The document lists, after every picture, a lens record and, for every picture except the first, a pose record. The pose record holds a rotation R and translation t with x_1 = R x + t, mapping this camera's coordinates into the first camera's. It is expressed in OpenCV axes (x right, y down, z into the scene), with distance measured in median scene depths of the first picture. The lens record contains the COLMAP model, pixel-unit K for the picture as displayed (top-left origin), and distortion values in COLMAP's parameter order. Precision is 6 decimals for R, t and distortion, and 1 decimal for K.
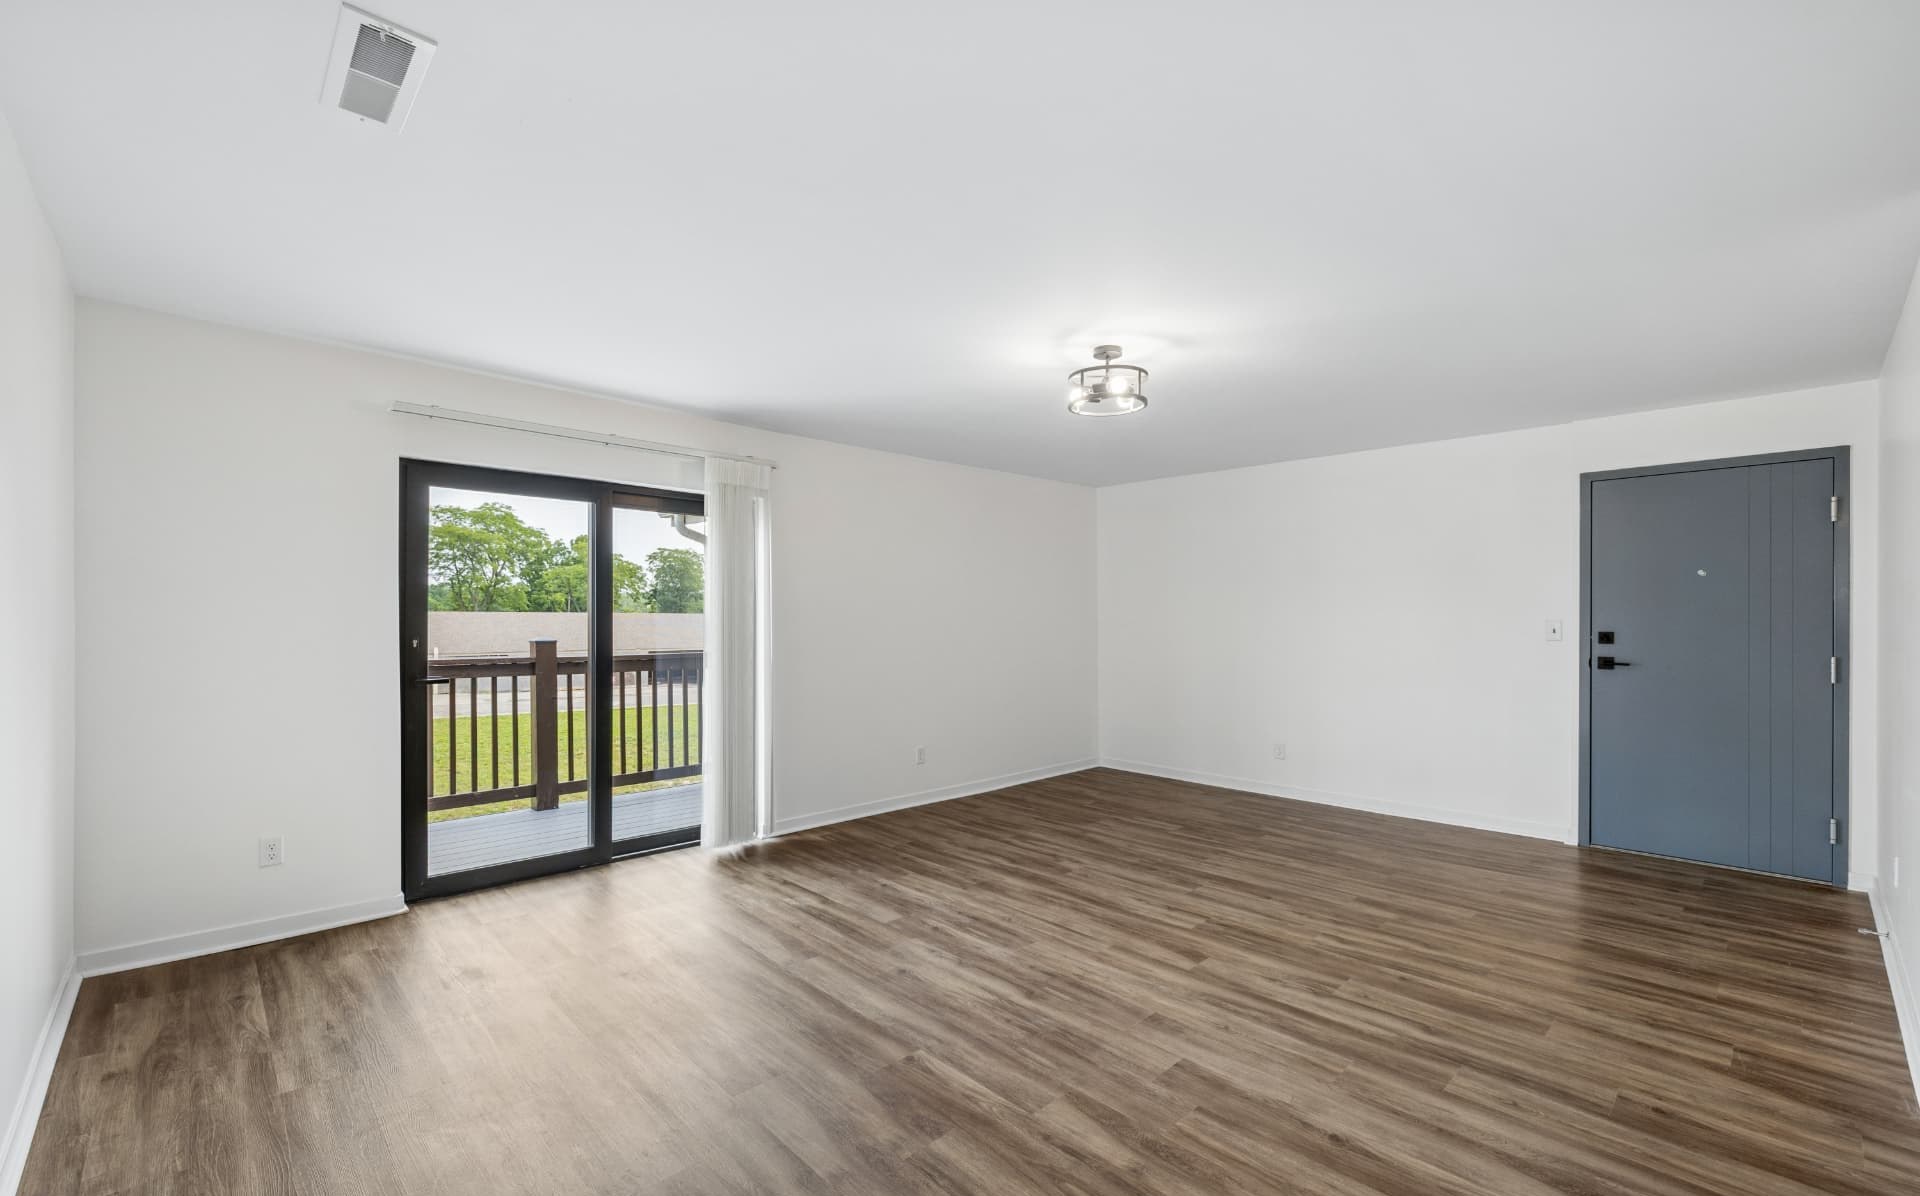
lens RADIAL K [[805.6, 0, 969.6], [0, 805.6, 611.7], [0, 0, 1]] dist [0.001729, 0.000198]
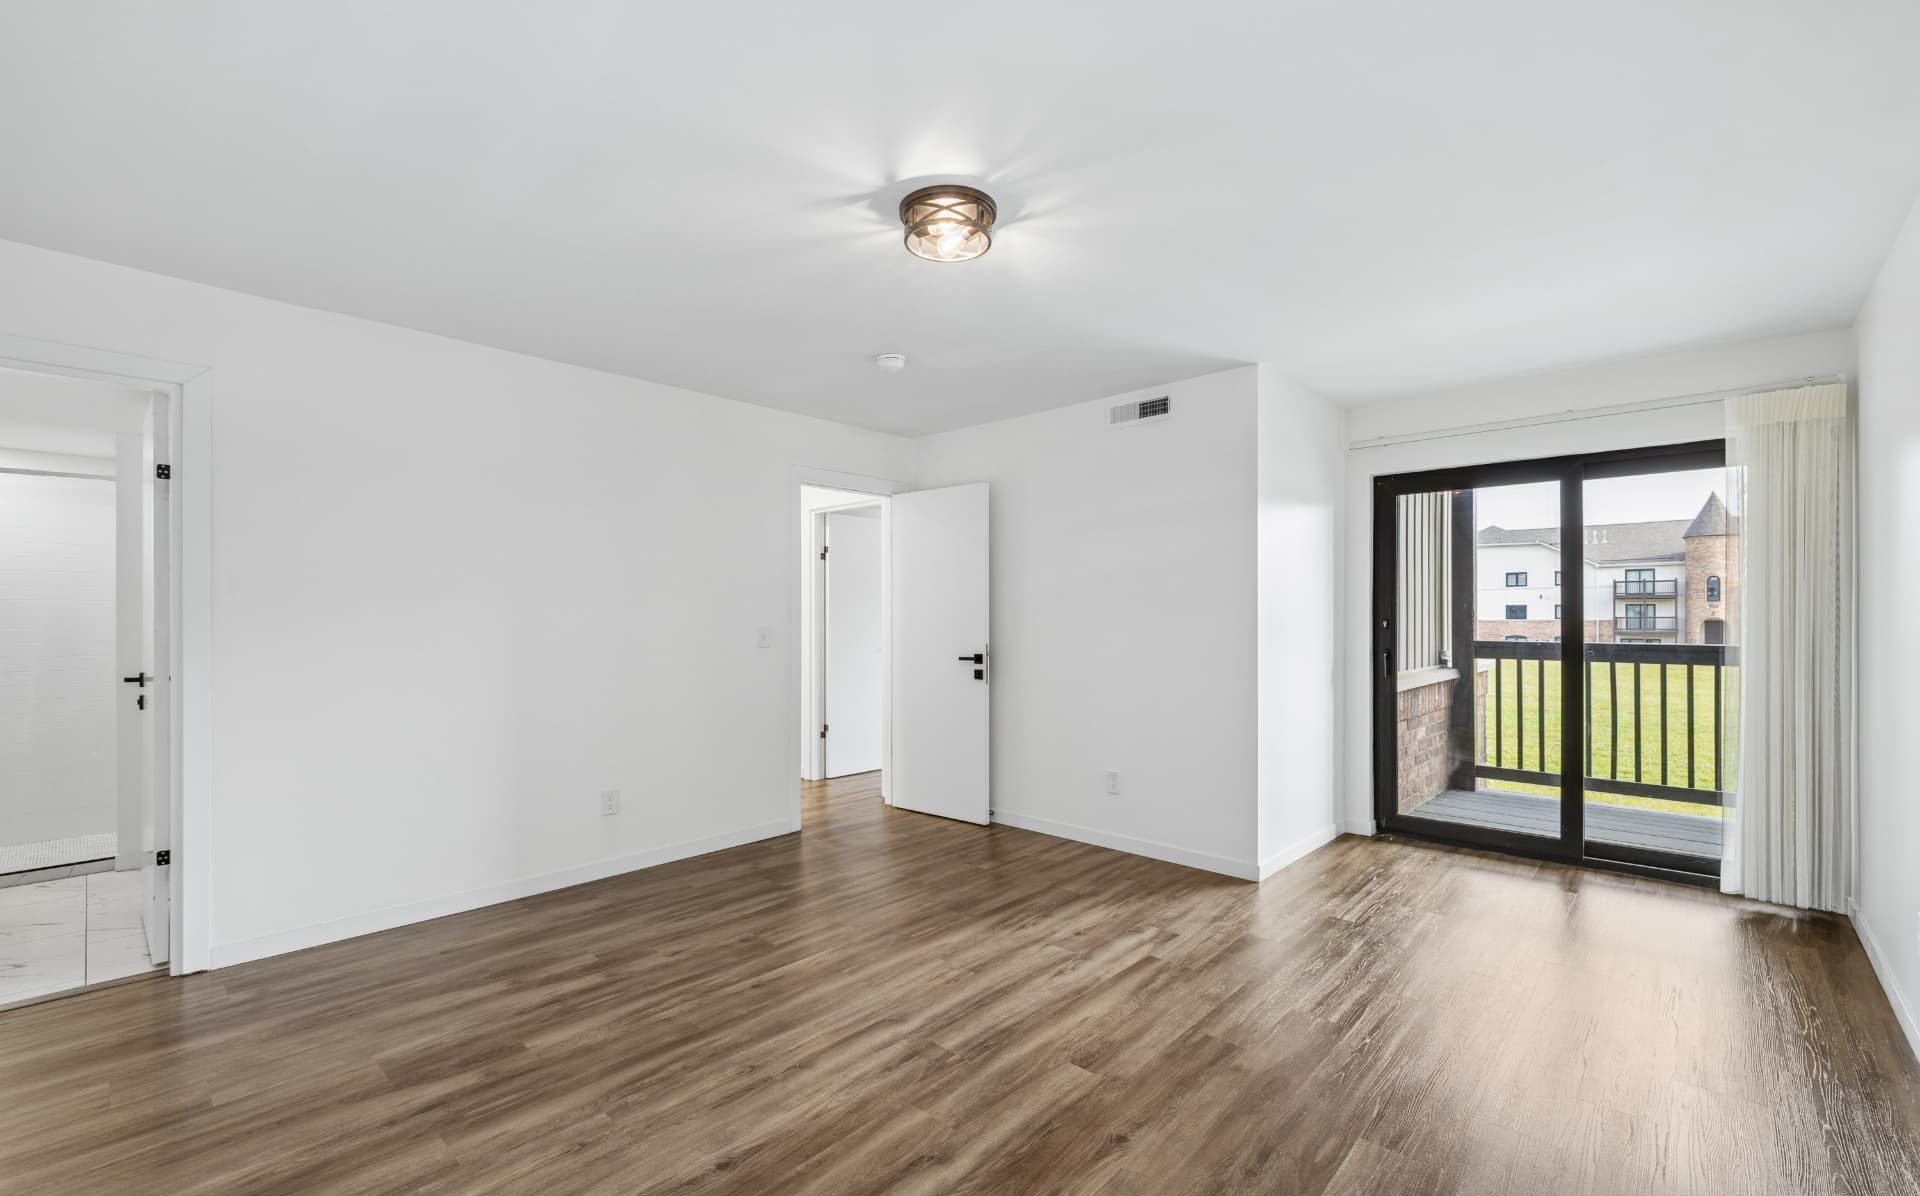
lens RADIAL K [[805.6, 0, 968.7], [0, 805.6, 610.5], [0, 0, 1]] dist [0.001729, 0.000198]
pose [[0.047353, 0.008716, -0.998840, 0.448539], [0.016866, 0.999812, 0.009524, -0.004415], [0.998736, -0.017297, 0.047198, 0.242494]]
